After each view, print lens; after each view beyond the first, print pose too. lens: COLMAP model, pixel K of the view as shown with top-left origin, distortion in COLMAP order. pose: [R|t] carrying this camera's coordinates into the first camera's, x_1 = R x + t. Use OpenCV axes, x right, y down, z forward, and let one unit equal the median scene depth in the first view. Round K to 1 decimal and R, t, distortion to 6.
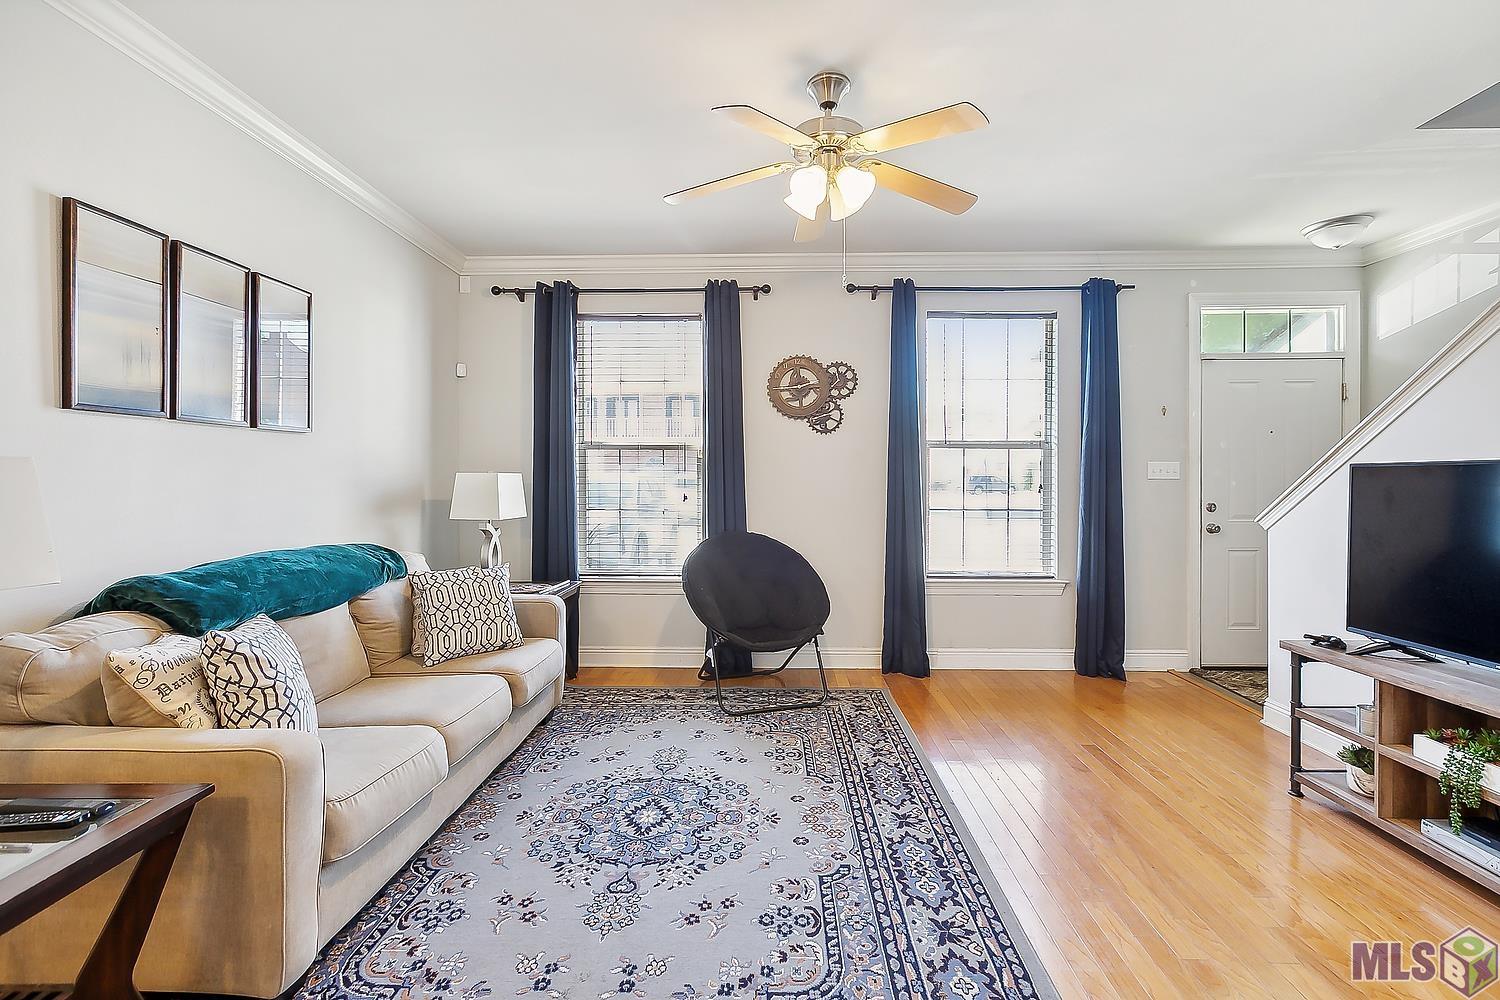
lens RADIAL K [[676.9, 0, 743.8], [0, 676.9, 464.5], [0, 0, 1]] dist [0.001276, 0.000245]
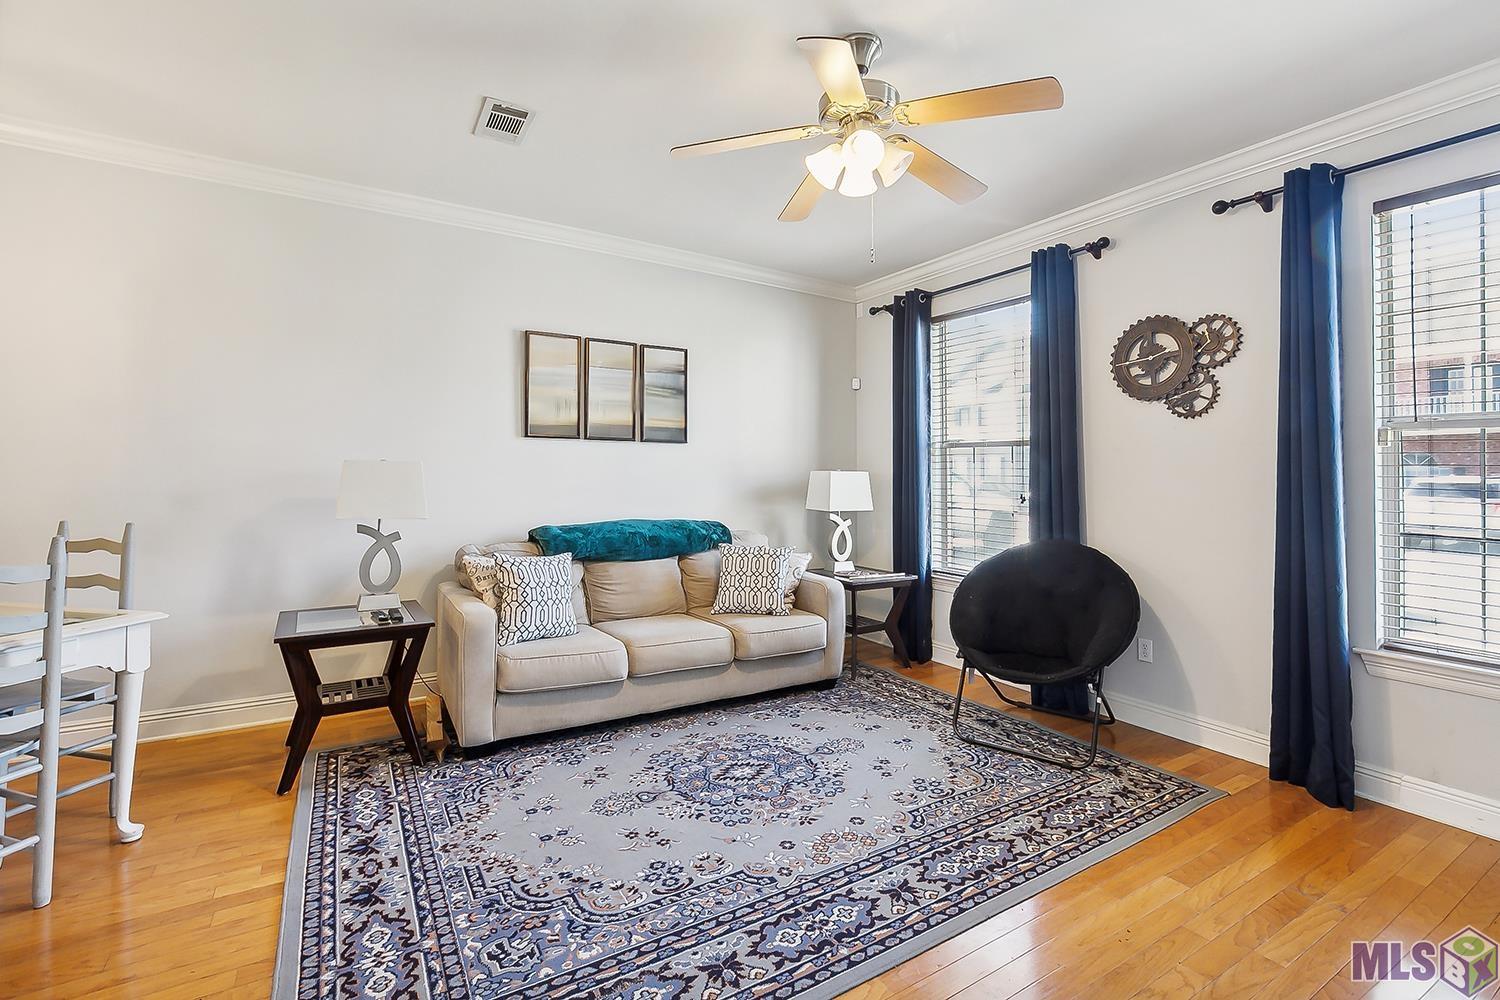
lens RADIAL K [[654.8, 0, 745.8], [0, 654.8, 455.4], [0, 0, 1]] dist [-0.000553, 0.000089]
pose [[0.560123, -0.018669, -0.828199, 0.645562], [0.007012, 0.999817, -0.017794, 0.005983], [0.828380, 0.004159, 0.560151, 0.317672]]
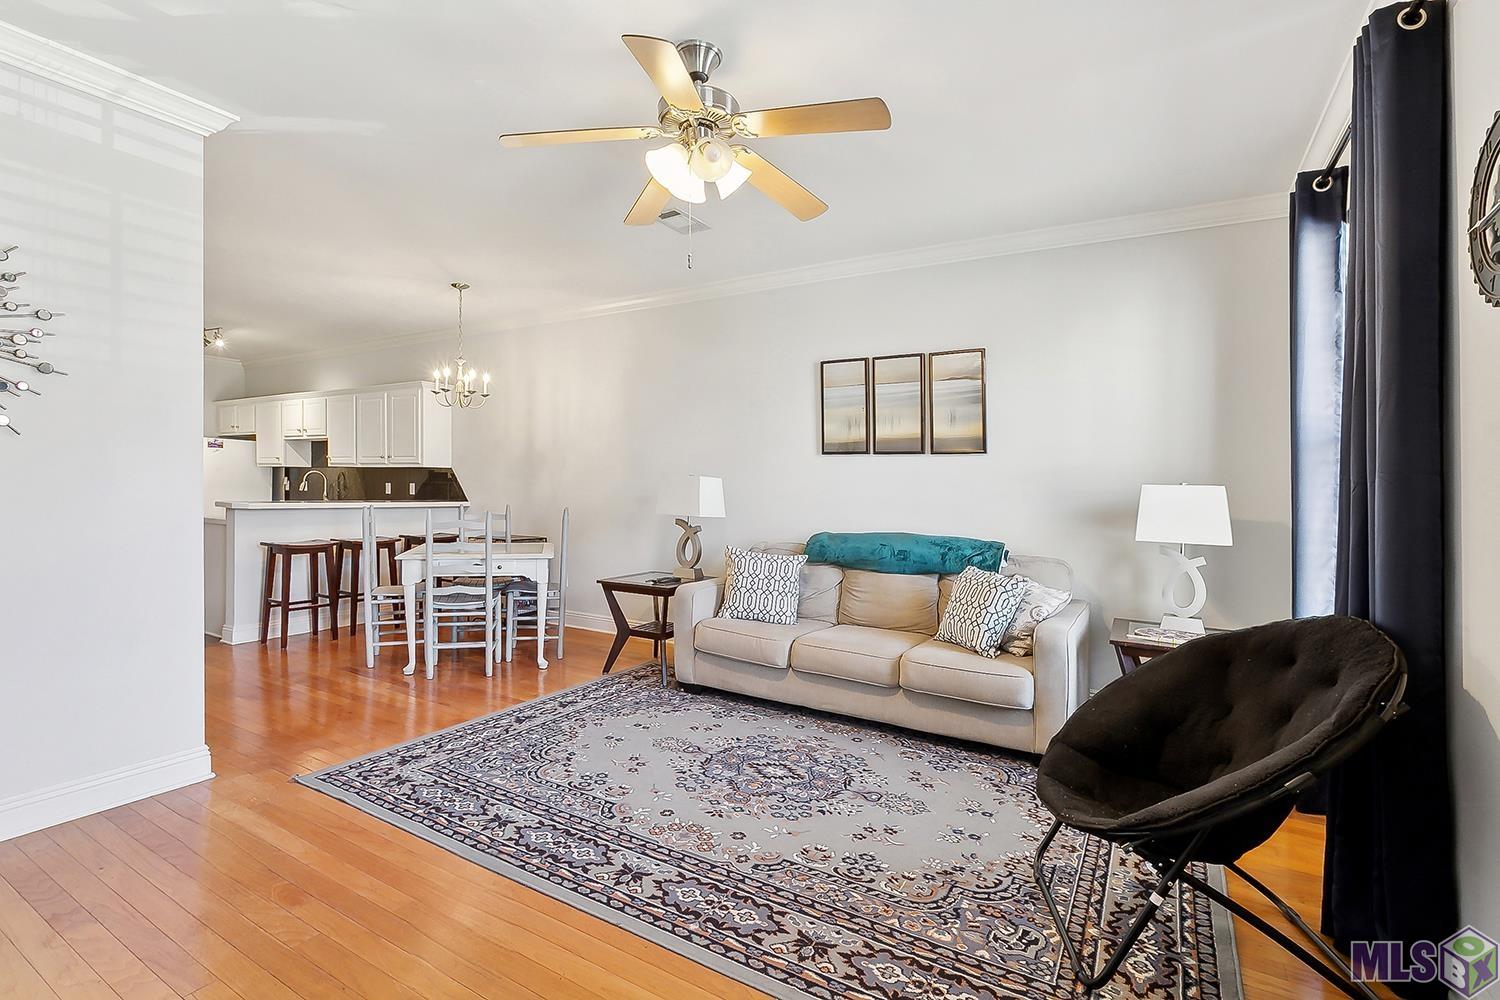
lens RADIAL K [[668.1, 0, 758.5], [0, 668.1, 483.3], [0, 0, 1]] dist [-0.000873, -0.000287]
pose [[-0.446509, -0.012762, -0.894688, 0.752234], [-0.002141, 0.999911, -0.013194, 0.030154], [0.894777, -0.003975, -0.446496, 1.229820]]
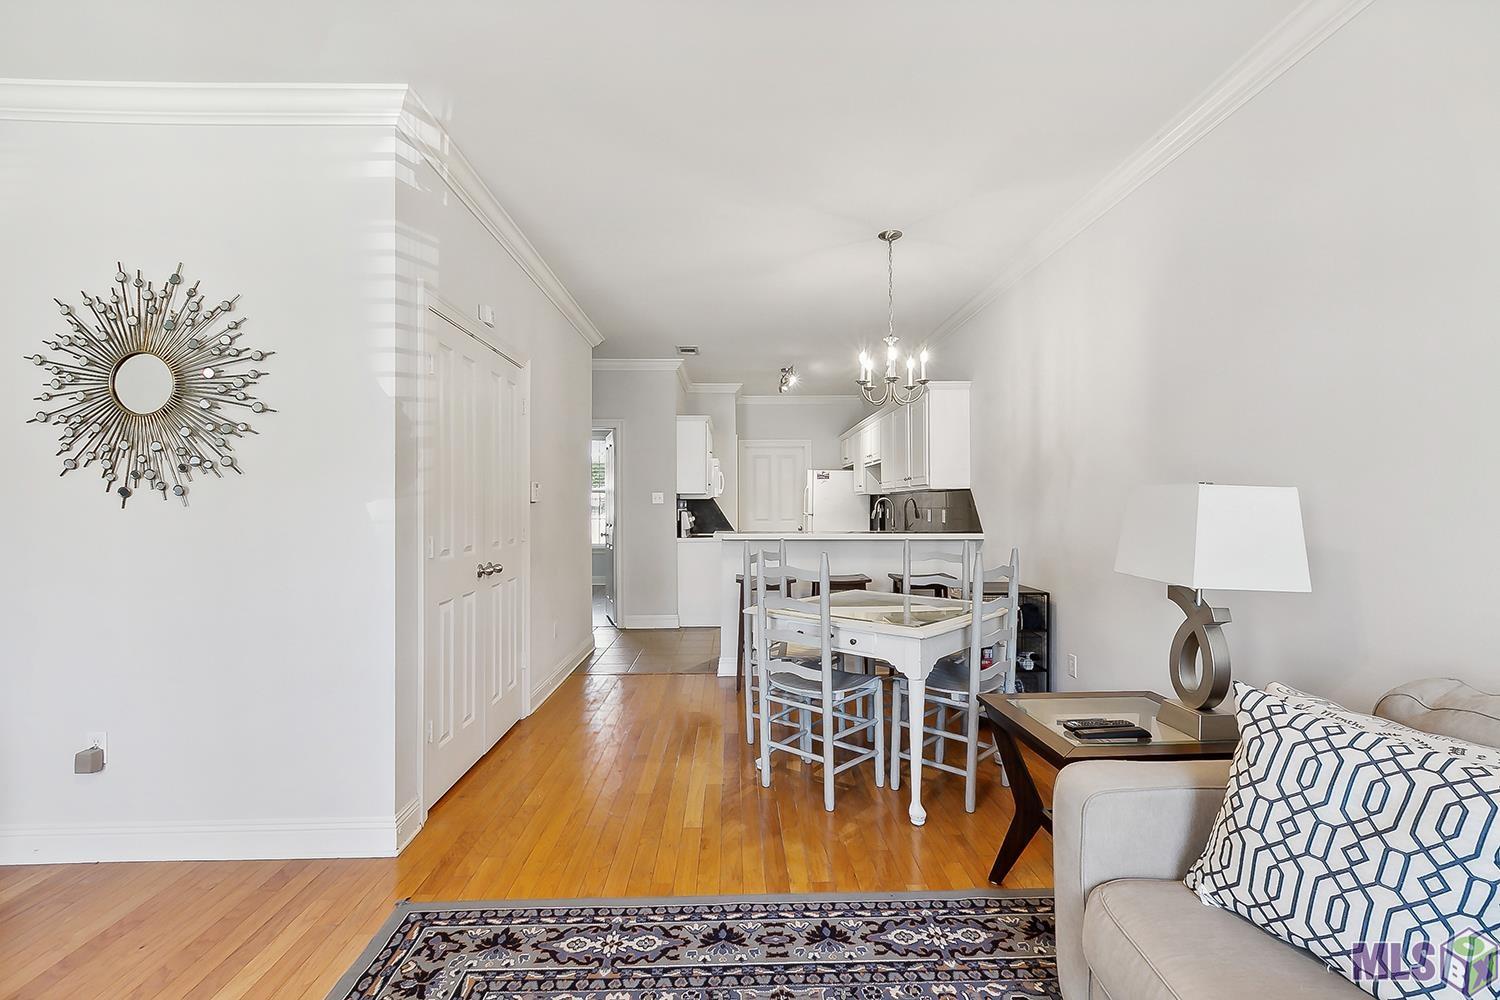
lens RADIAL K [[680.4, 0, 769.6], [0, 680.4, 507.8], [0, 0, 1]] dist [0.001633, 0.000112]
pose [[-0.995479, 0.002742, -0.094944, -0.070086], [0.004036, 0.999902, -0.013437, 0.021208], [0.094898, -0.013759, -0.995392, 1.013389]]
